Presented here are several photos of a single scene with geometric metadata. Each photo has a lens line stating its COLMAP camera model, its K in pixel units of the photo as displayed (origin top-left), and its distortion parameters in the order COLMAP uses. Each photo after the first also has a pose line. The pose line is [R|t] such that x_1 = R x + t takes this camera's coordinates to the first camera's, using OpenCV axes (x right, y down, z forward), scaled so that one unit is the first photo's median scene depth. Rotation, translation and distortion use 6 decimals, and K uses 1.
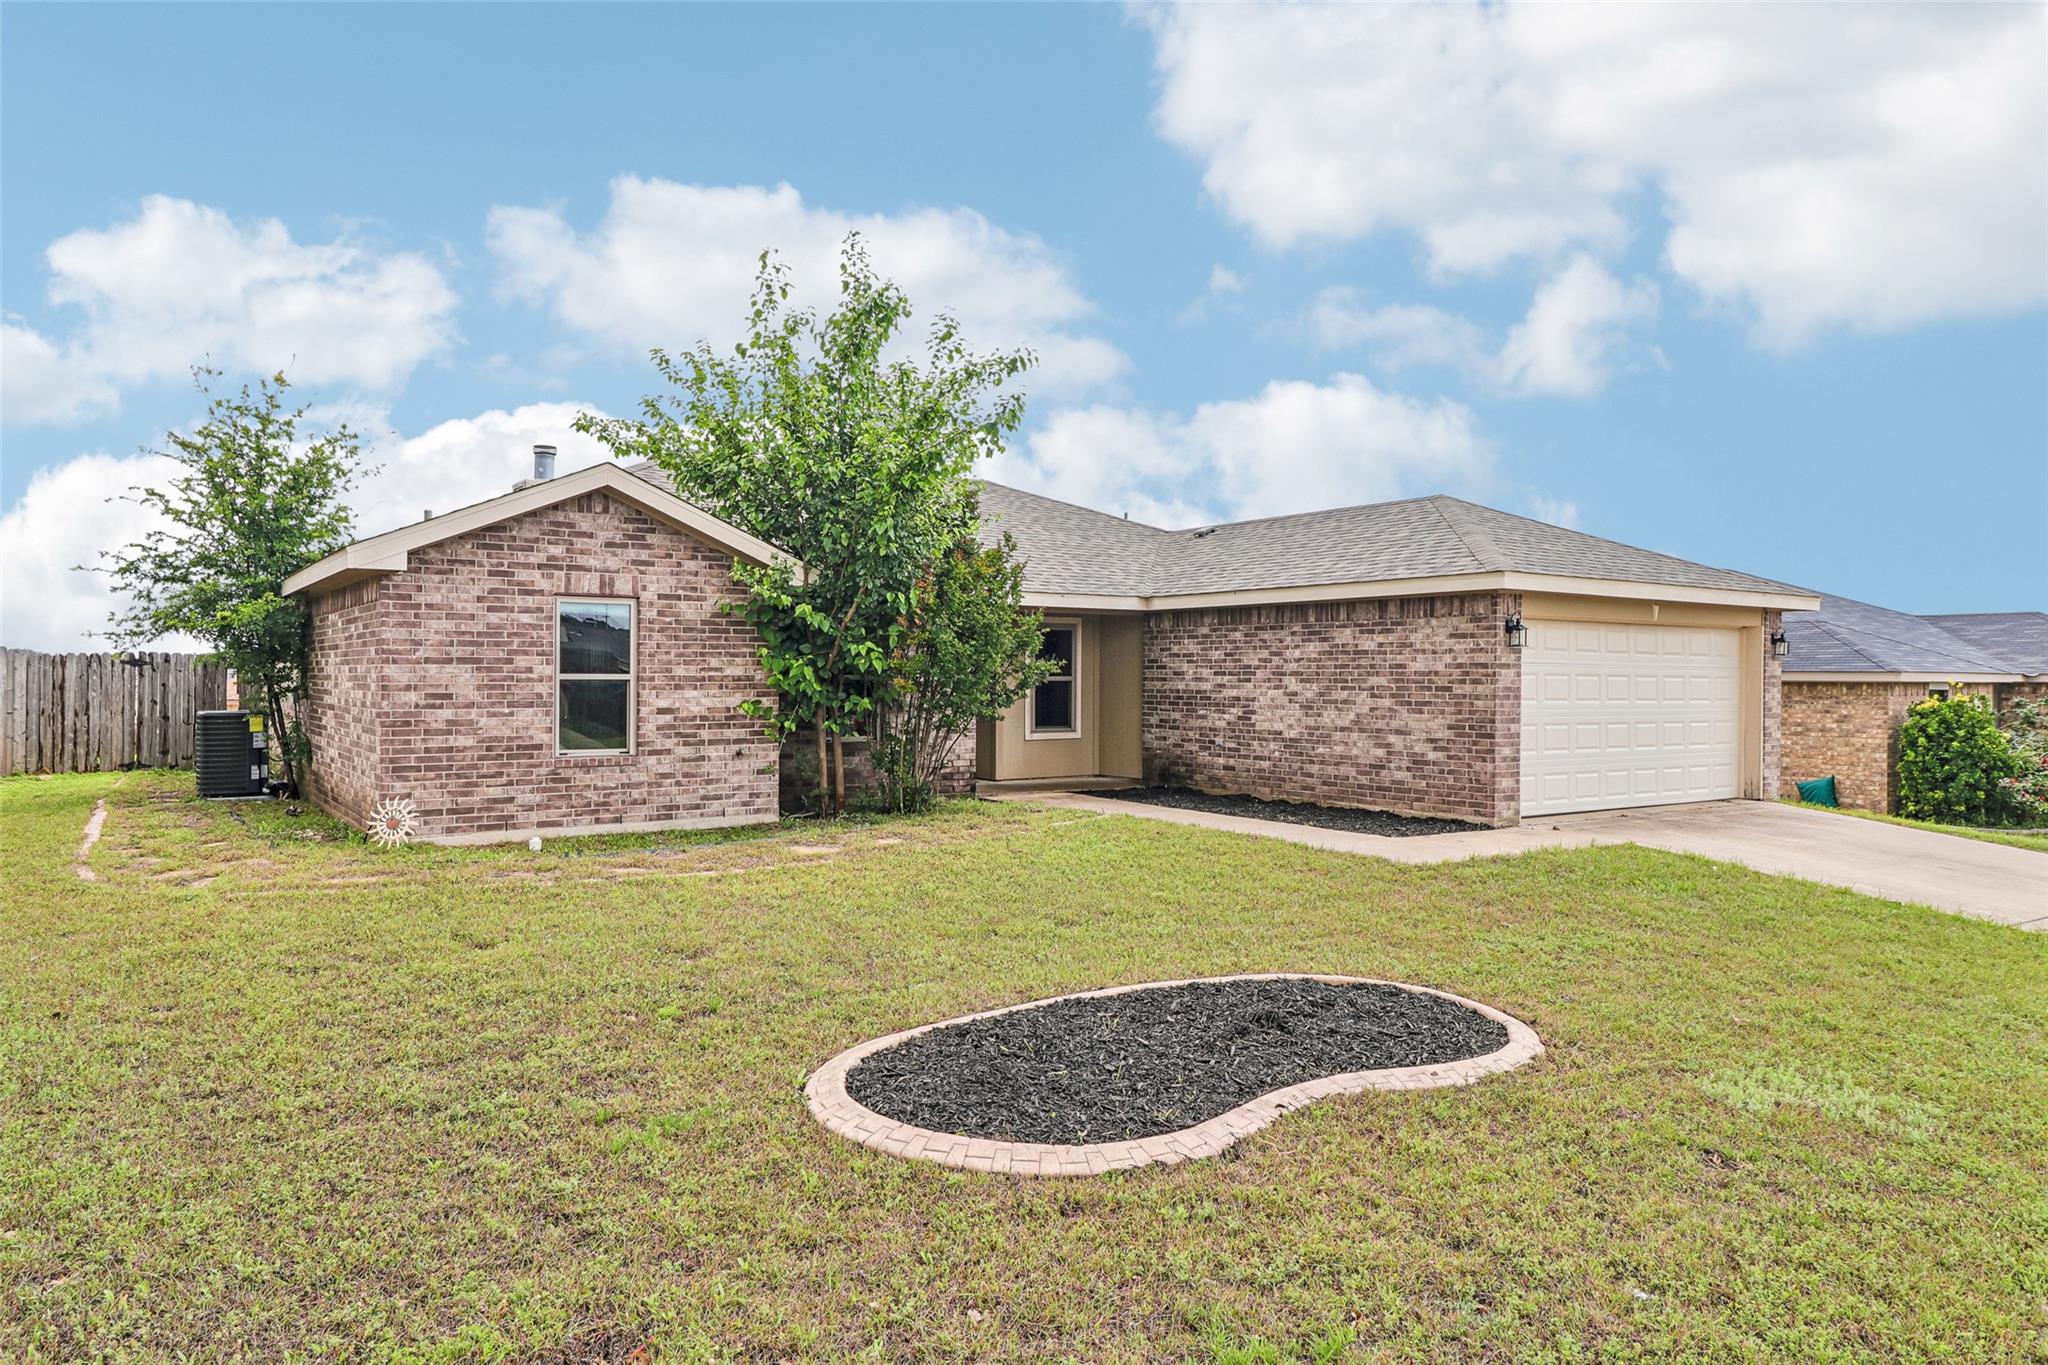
lens RADIAL K [[1305.5, 0, 1020.0], [0, 1305.5, 679.7], [0, 0, 1]] dist [0.003470, 0.001587]
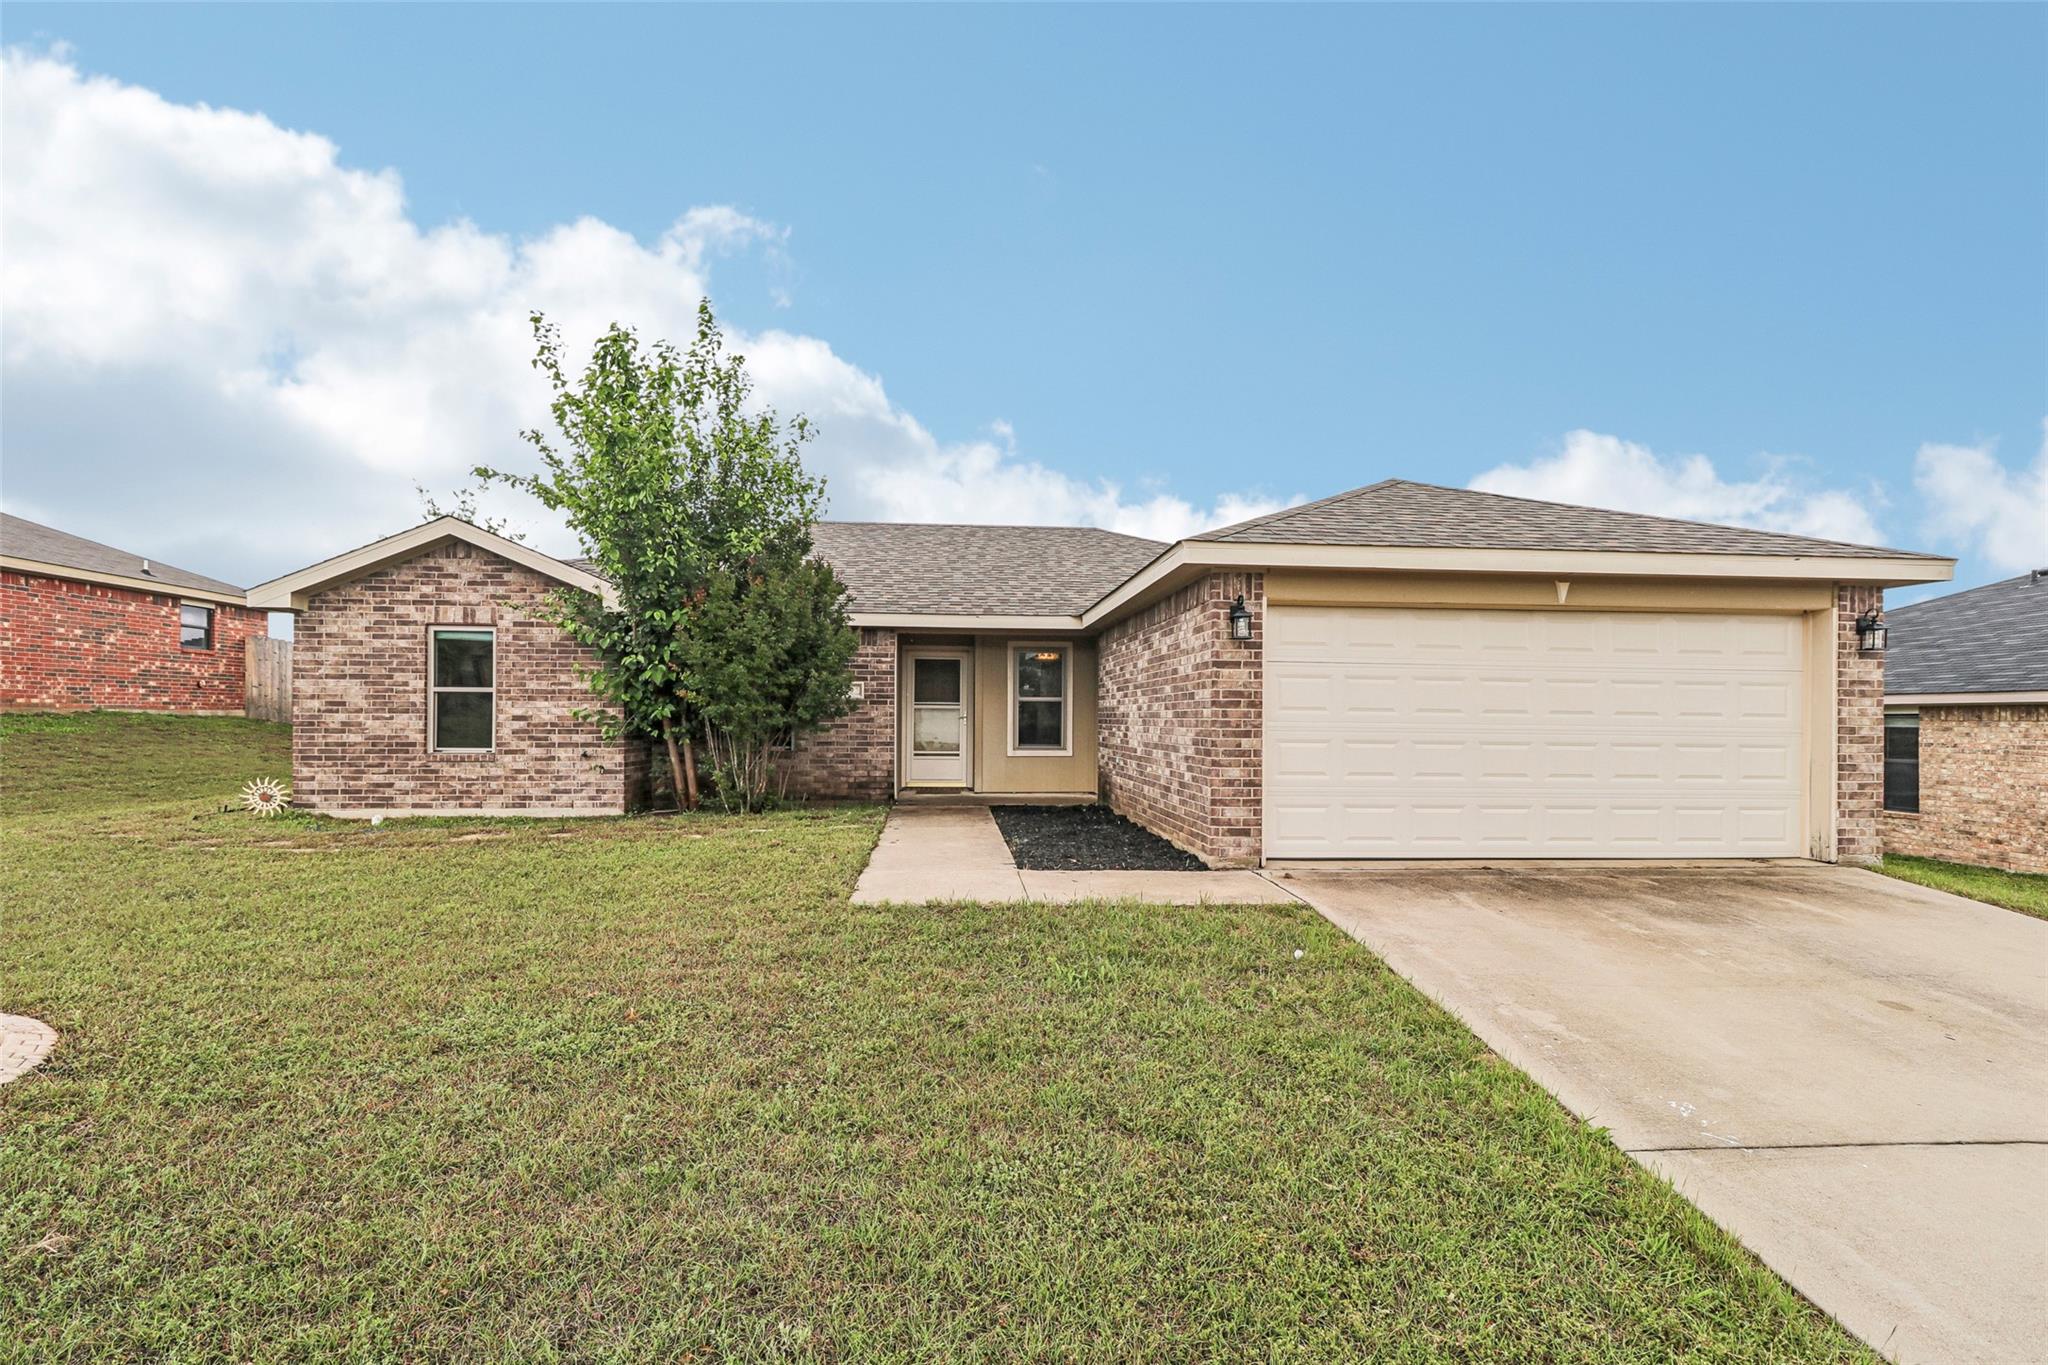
lens RADIAL K [[947.0, 0, 1049.0], [0, 947.0, 714.1], [0, 0, 1]] dist [0.003415, -0.000826]
pose [[0.868993, -0.001666, -0.494822, 0.605140], [-0.004309, 0.999931, -0.010934, 0.028458], [0.494806, 0.011634, 0.868925, 0.488135]]
